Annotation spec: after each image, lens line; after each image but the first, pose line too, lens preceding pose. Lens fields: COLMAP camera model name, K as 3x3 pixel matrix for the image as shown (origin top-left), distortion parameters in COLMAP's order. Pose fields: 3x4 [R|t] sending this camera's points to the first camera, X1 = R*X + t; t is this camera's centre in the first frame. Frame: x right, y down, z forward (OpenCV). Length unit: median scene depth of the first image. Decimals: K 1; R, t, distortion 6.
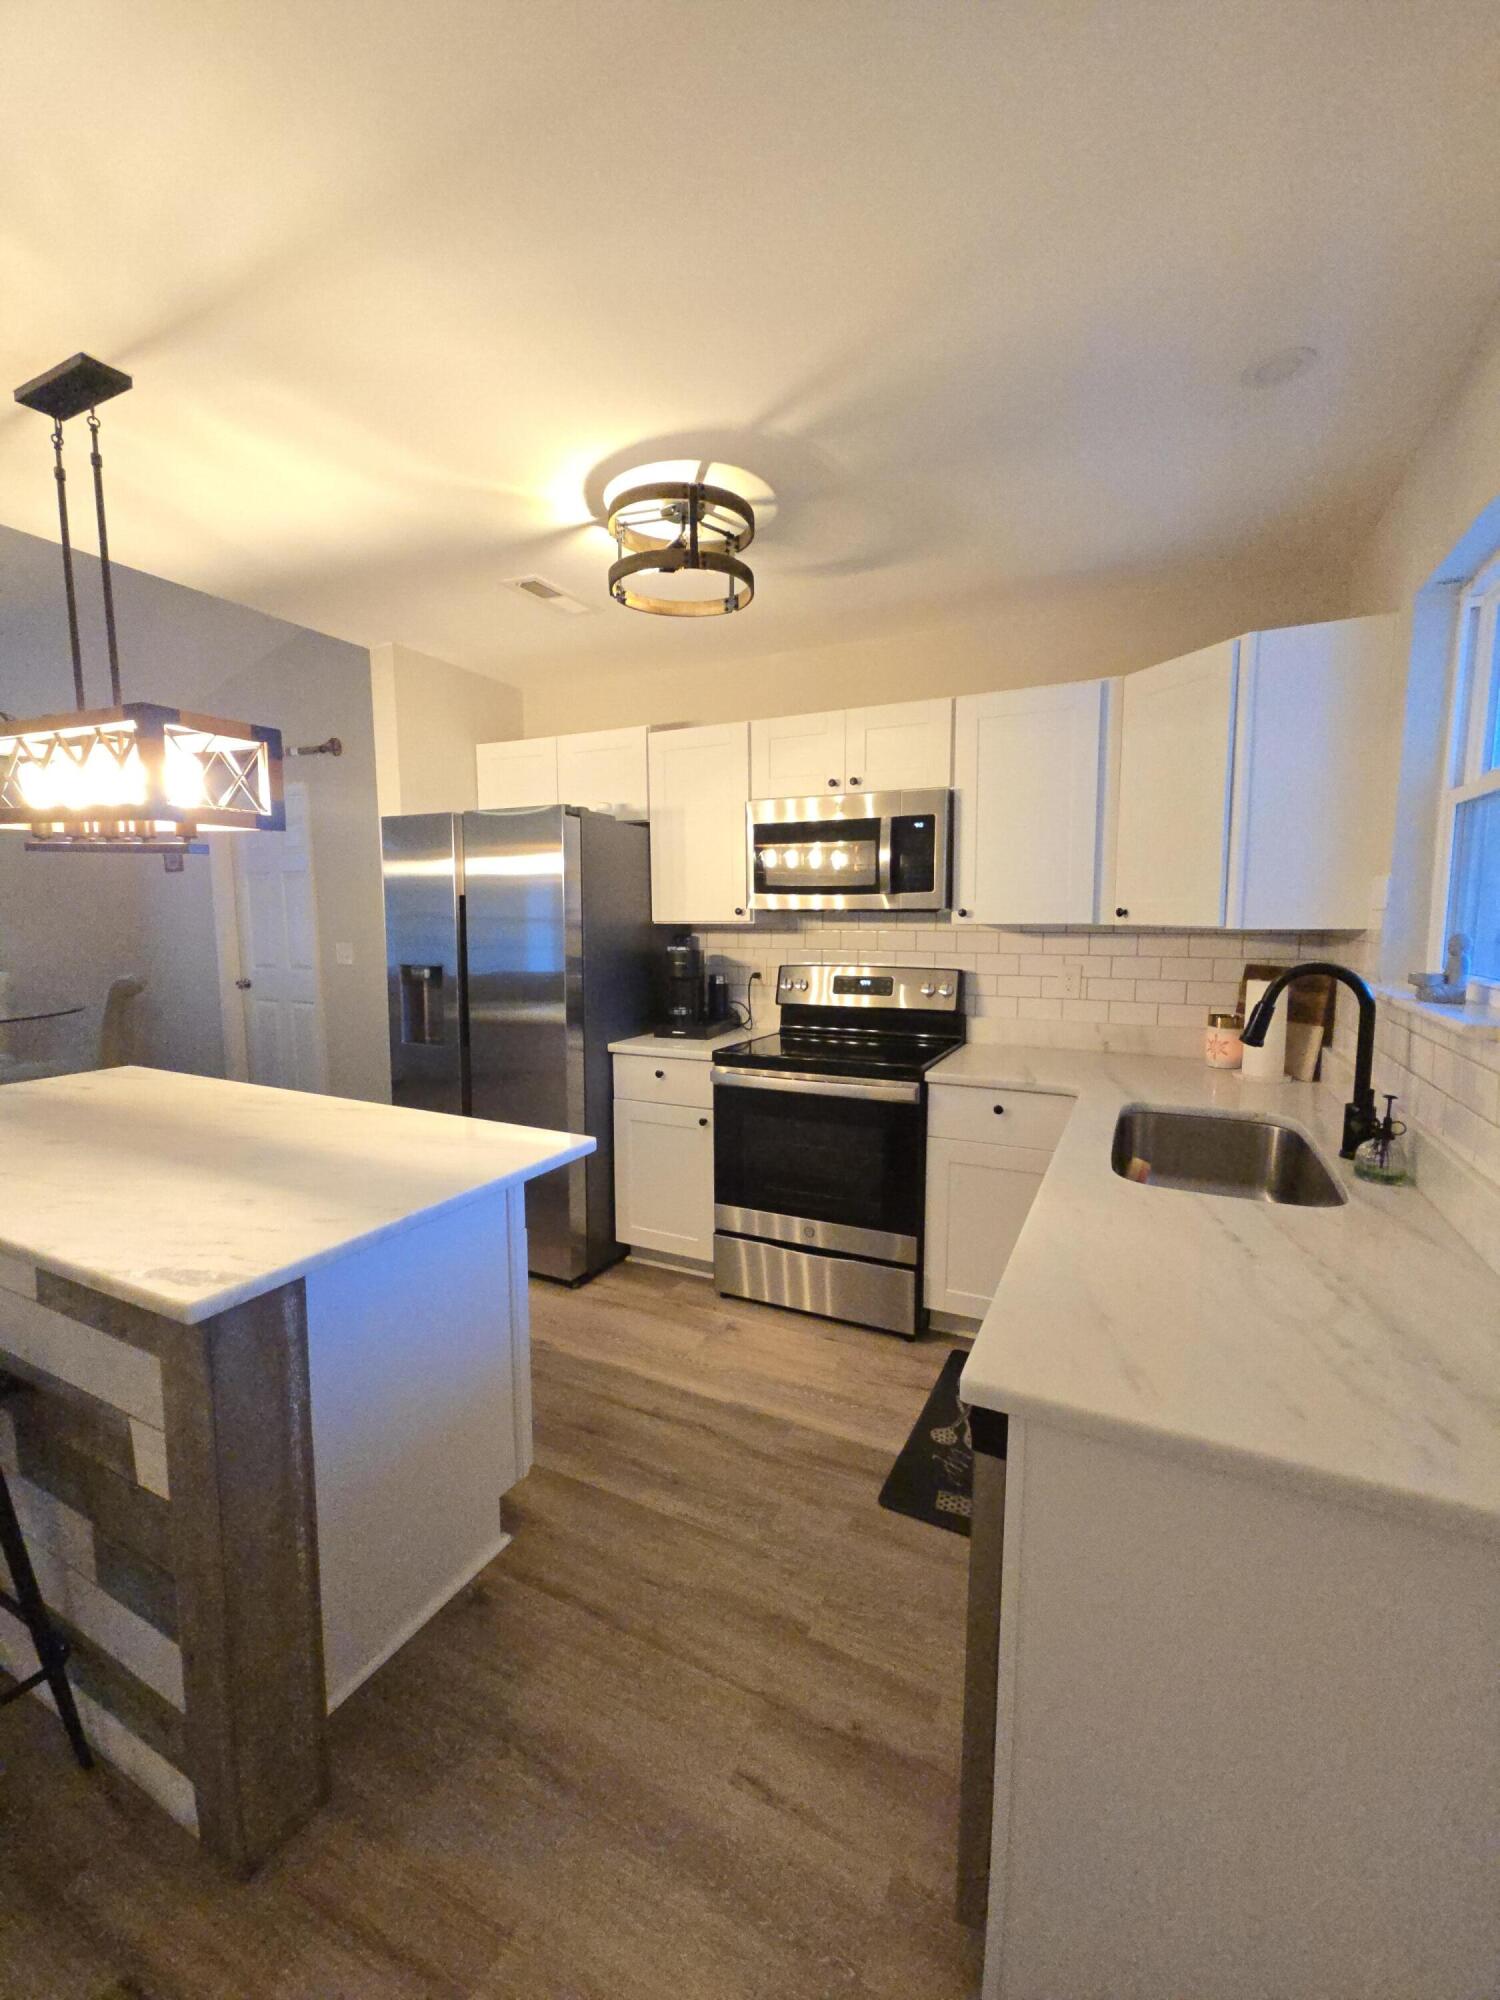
lens RADIAL K [[804.4, 0, 750.0], [0, 804.4, 1000.0], [0, 0, 1]] dist [0.000976, 0.000145]
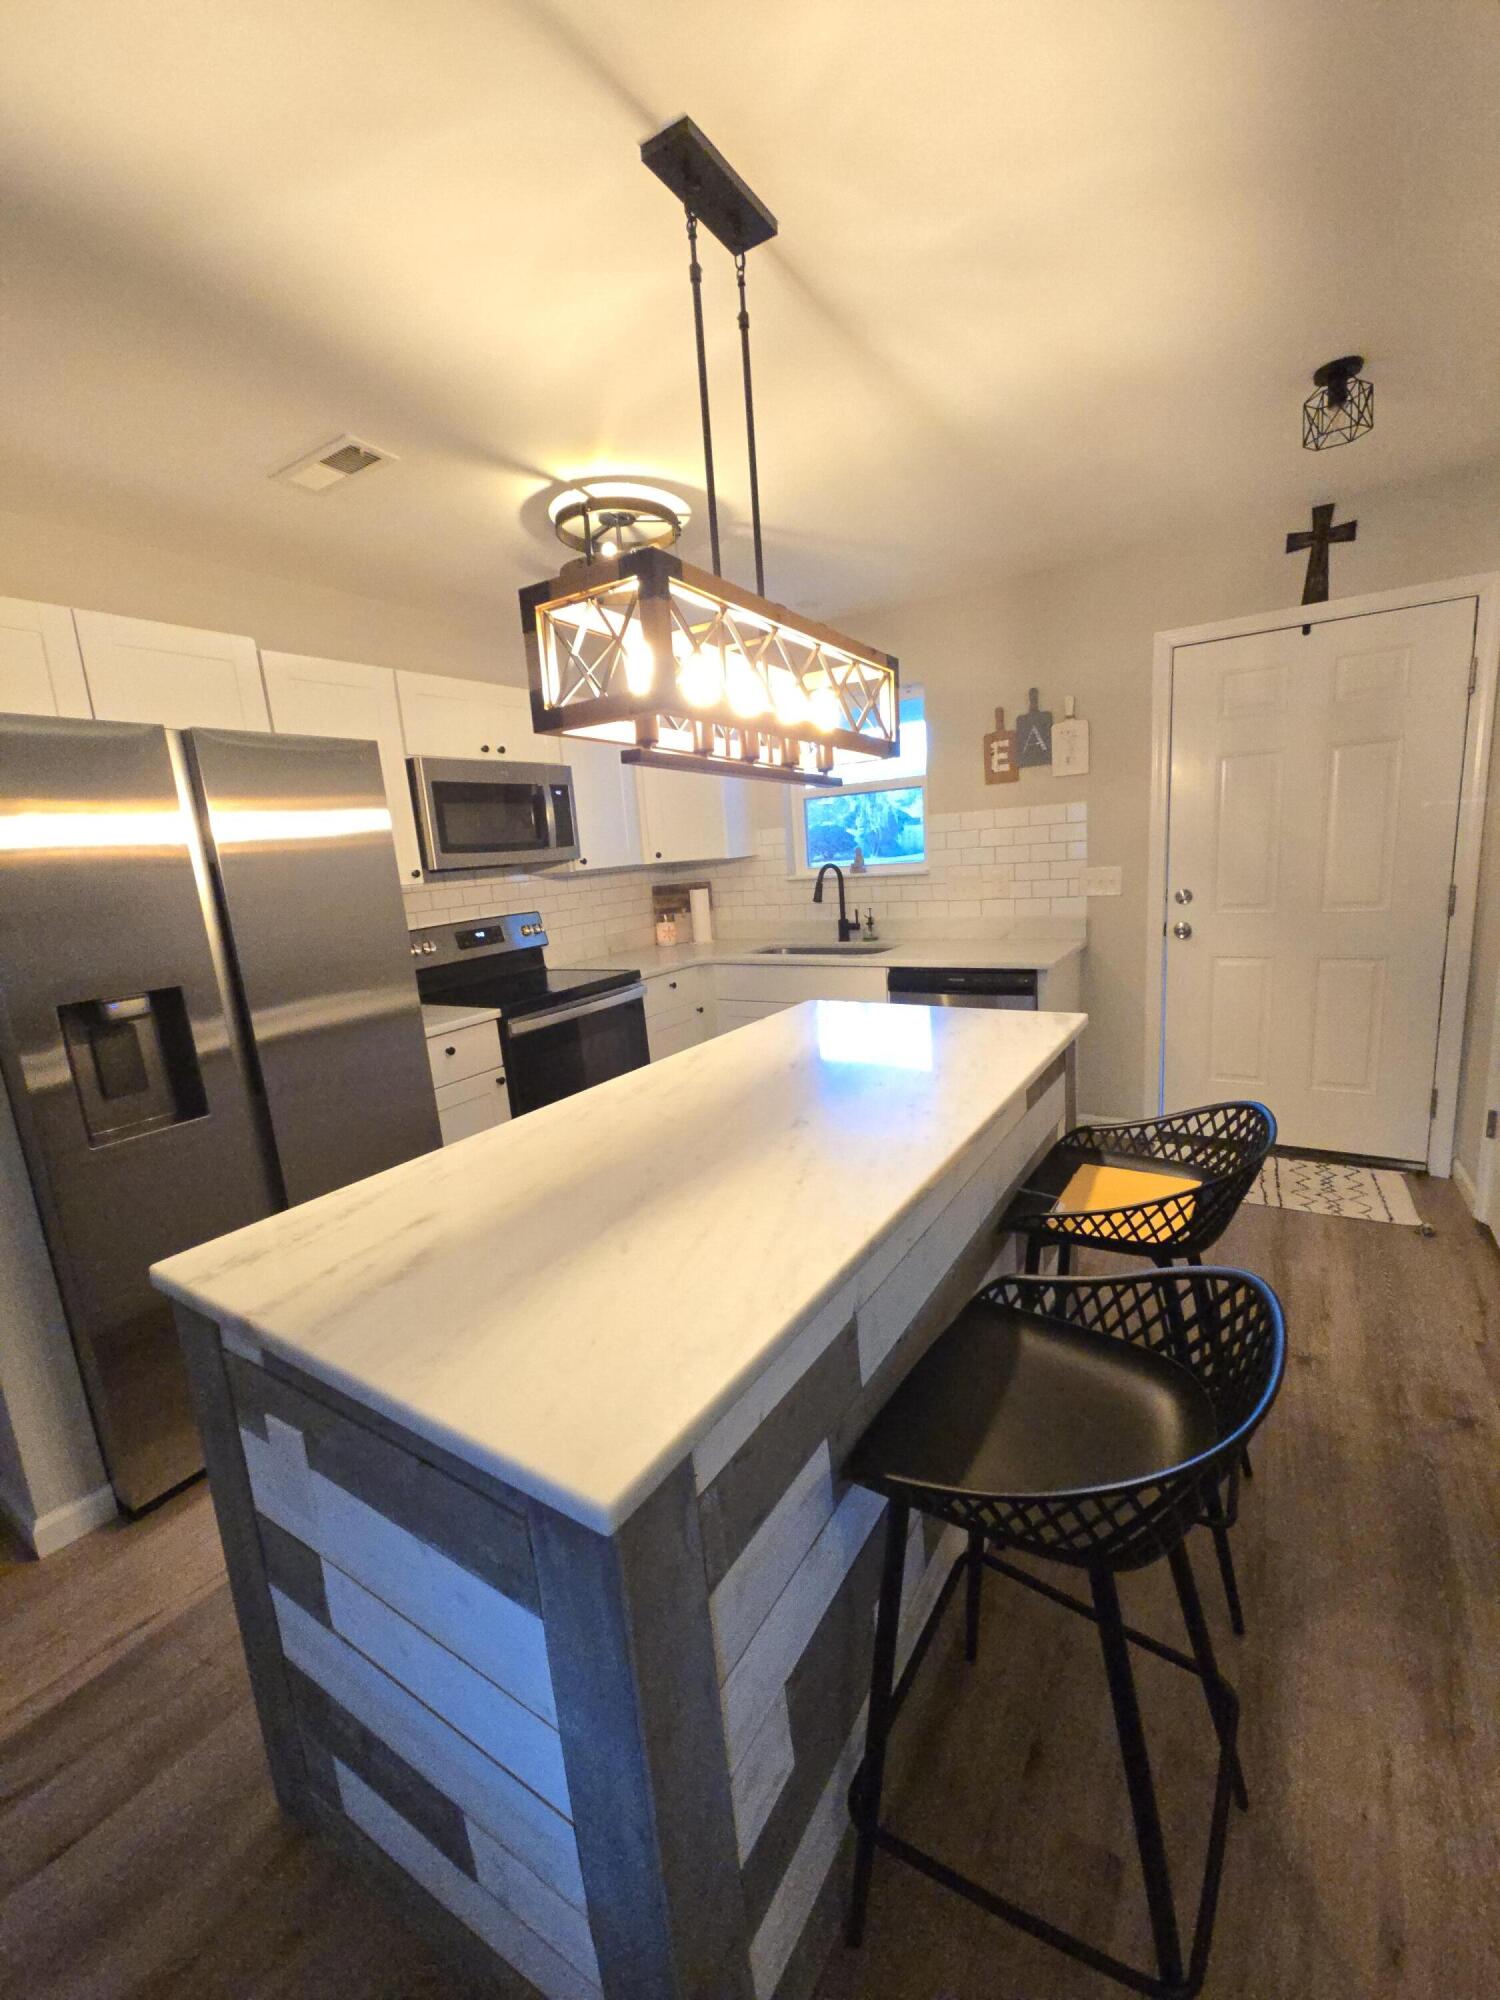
lens RADIAL K [[804.4, 0, 750.0], [0, 804.4, 1000.0], [0, 0, 1]] dist [0.000976, 0.000145]
pose [[0.117937, -0.194230, 0.973841, -0.974854], [0.187299, 0.967433, 0.170269, -0.057497], [-0.975197, 0.162318, 0.150475, 0.532321]]
